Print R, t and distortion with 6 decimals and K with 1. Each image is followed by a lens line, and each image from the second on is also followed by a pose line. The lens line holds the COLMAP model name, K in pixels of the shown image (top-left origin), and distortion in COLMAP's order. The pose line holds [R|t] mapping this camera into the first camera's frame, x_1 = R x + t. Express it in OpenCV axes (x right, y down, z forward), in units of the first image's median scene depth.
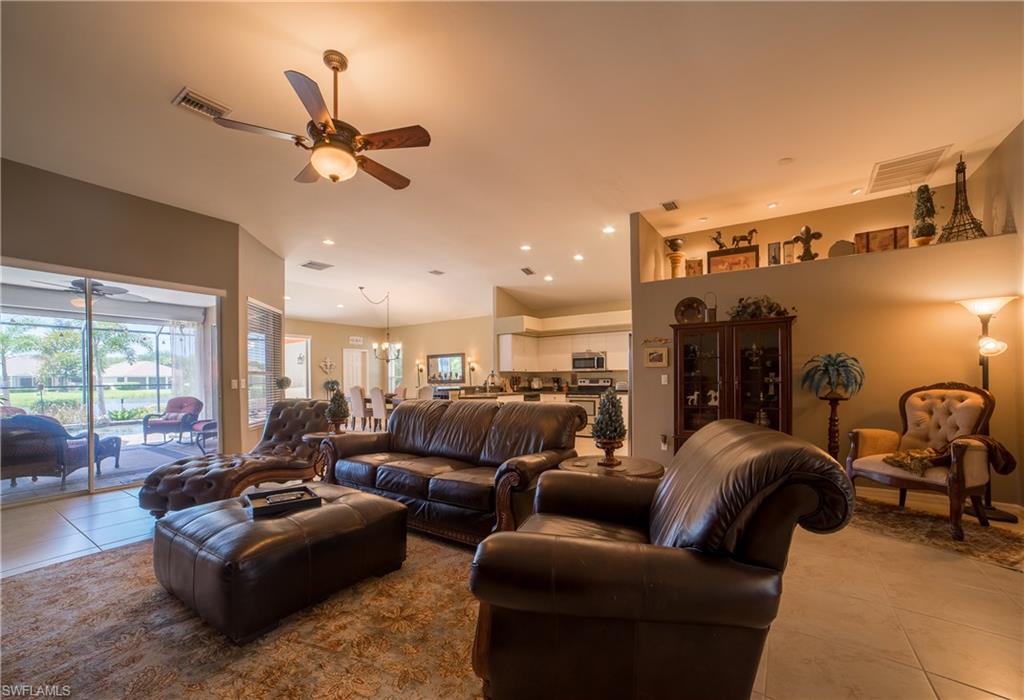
lens RADIAL K [[418.5, 0, 517.0], [0, 418.5, 383.9], [0, 0, 1]] dist [-0.078436, 0.038772]
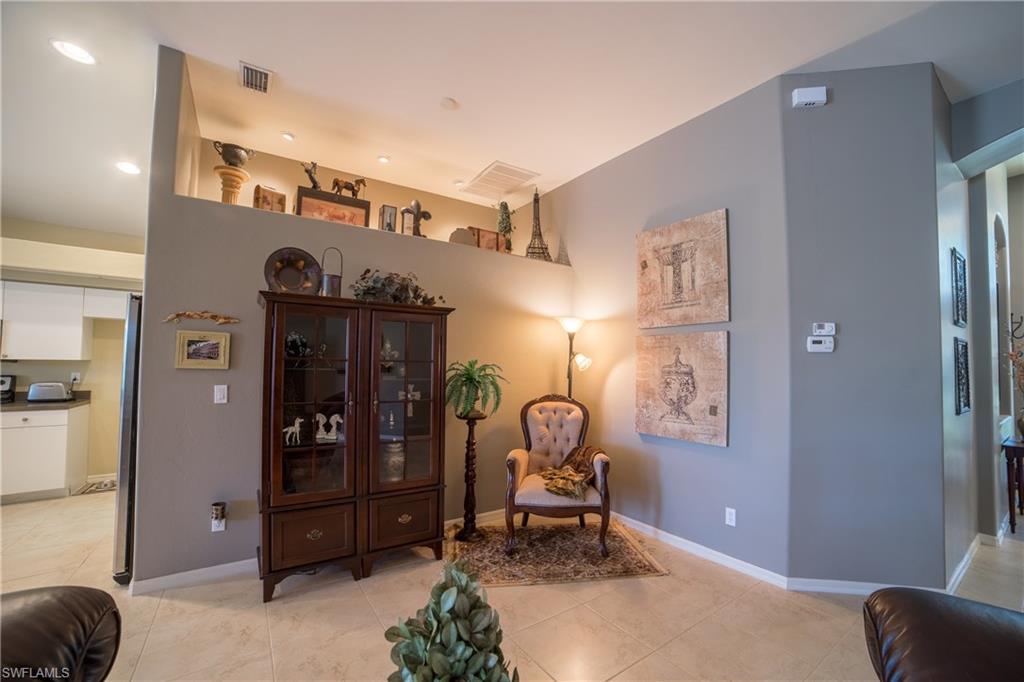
lens RADIAL K [[417.0, 0, 518.8], [0, 417.0, 352.5], [0, 0, 1]] dist [-0.109027, 0.036771]
pose [[0.359379, 0.042717, 0.932213, 0.030059], [-0.009311, 0.999066, -0.042191, -0.047834], [-0.933145, 0.006482, 0.359441, 0.507906]]
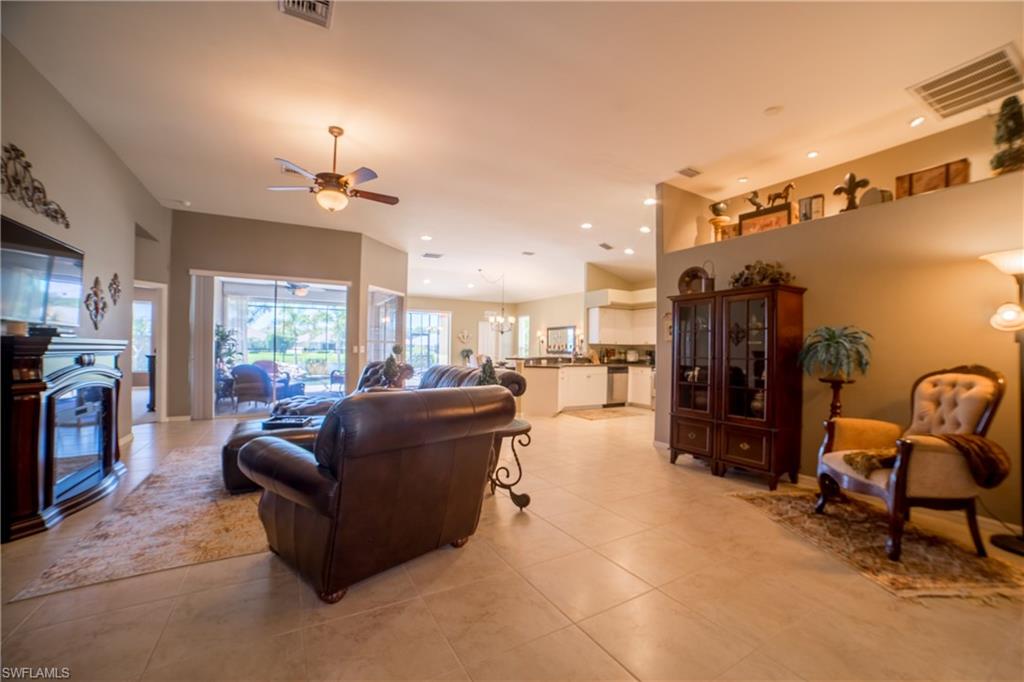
lens RADIAL K [[417.0, 0, 518.8], [0, 417.0, 352.5], [0, 0, 1]] dist [-0.109027, 0.036771]
pose [[0.901969, 0.023548, -0.431158, 0.450439], [-0.026816, 0.999639, -0.001503, -0.002466], [0.430967, 0.012917, 0.902275, -0.009902]]
